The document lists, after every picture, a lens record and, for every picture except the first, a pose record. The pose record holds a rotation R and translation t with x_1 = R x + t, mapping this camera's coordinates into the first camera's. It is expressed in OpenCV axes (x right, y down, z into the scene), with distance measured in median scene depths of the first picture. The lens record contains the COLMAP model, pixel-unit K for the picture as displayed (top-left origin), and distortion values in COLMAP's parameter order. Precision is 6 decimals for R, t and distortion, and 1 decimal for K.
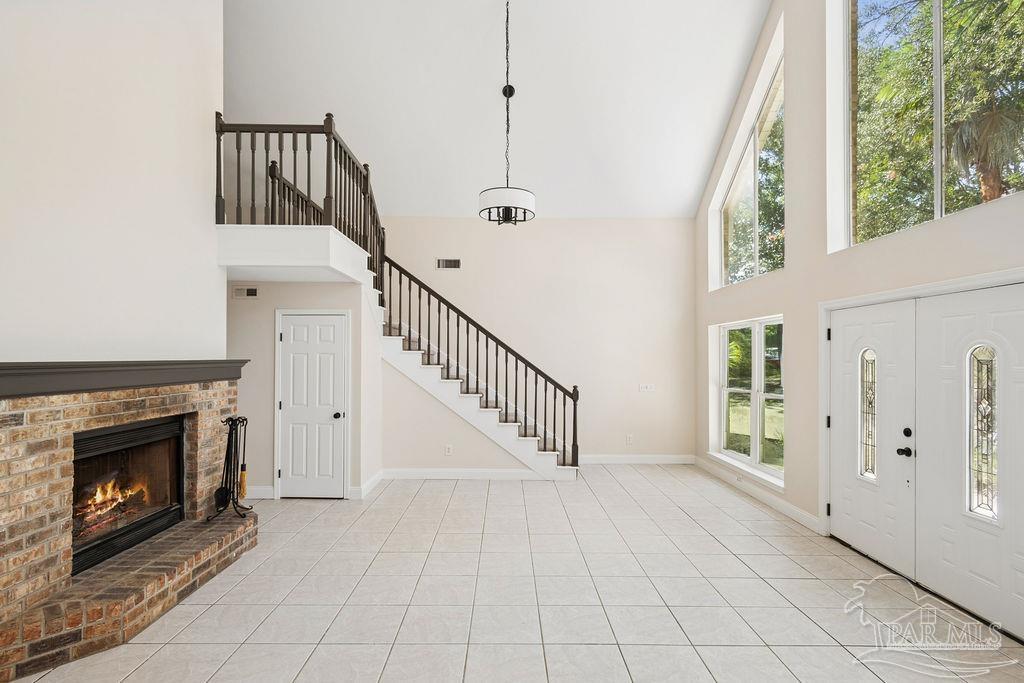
lens RADIAL K [[481.5, 0, 517.0], [0, 481.5, 358.2], [0, 0, 1]] dist [0.011400, -0.003096]
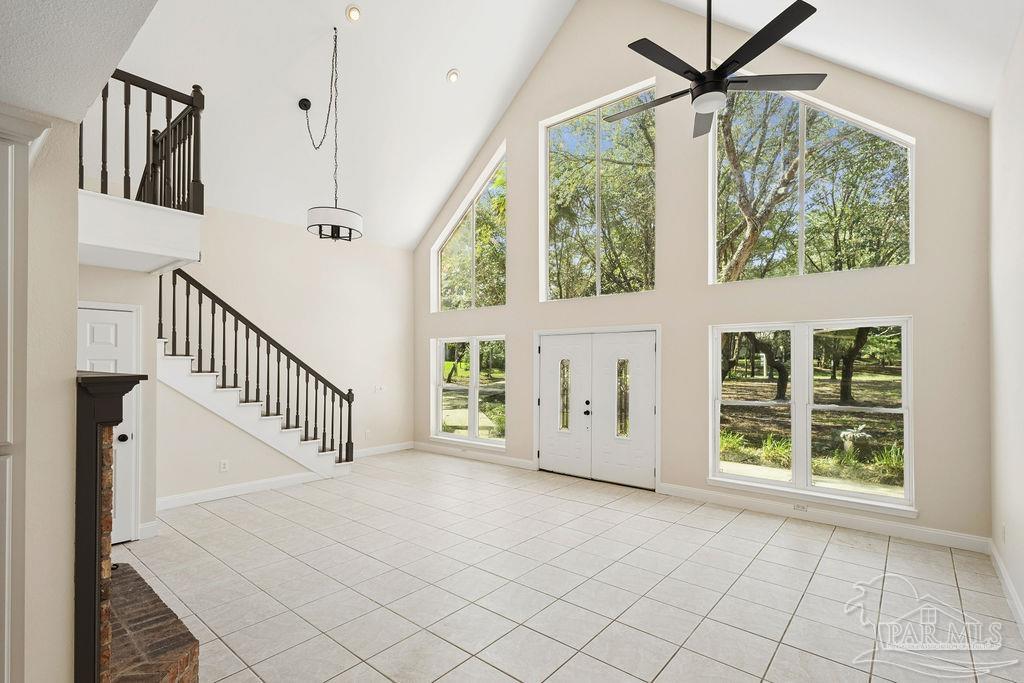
lens RADIAL K [[481.5, 0, 515.6], [0, 481.5, 362.1], [0, 0, 1]] dist [0.011400, -0.003096]
pose [[0.641676, -0.001412, 0.766974, -0.716949], [0.000073, 0.999998, 0.001780, -0.010133], [-0.766976, -0.001087, 0.641675, -0.011792]]
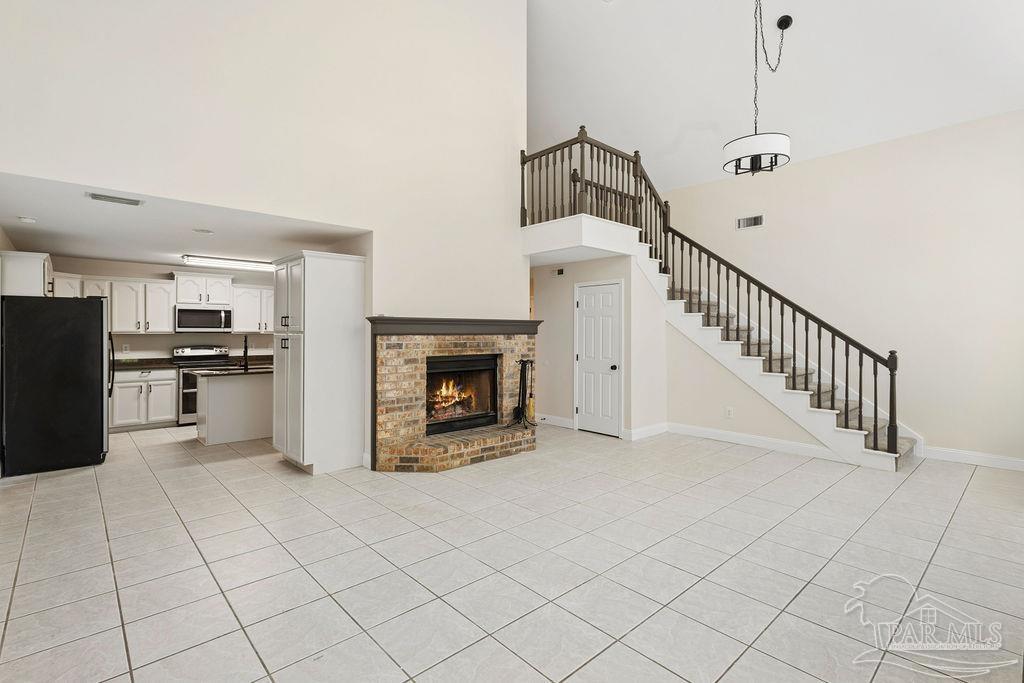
lens RADIAL K [[481.5, 0, 503.1], [0, 481.5, 334.2], [0, 0, 1]] dist [0.011400, -0.003096]
pose [[0.663027, 0.001107, -0.748594, 0.428332], [-0.000119, 0.999999, 0.001374, 0.042423], [0.748595, -0.000822, 0.663027, -0.002603]]
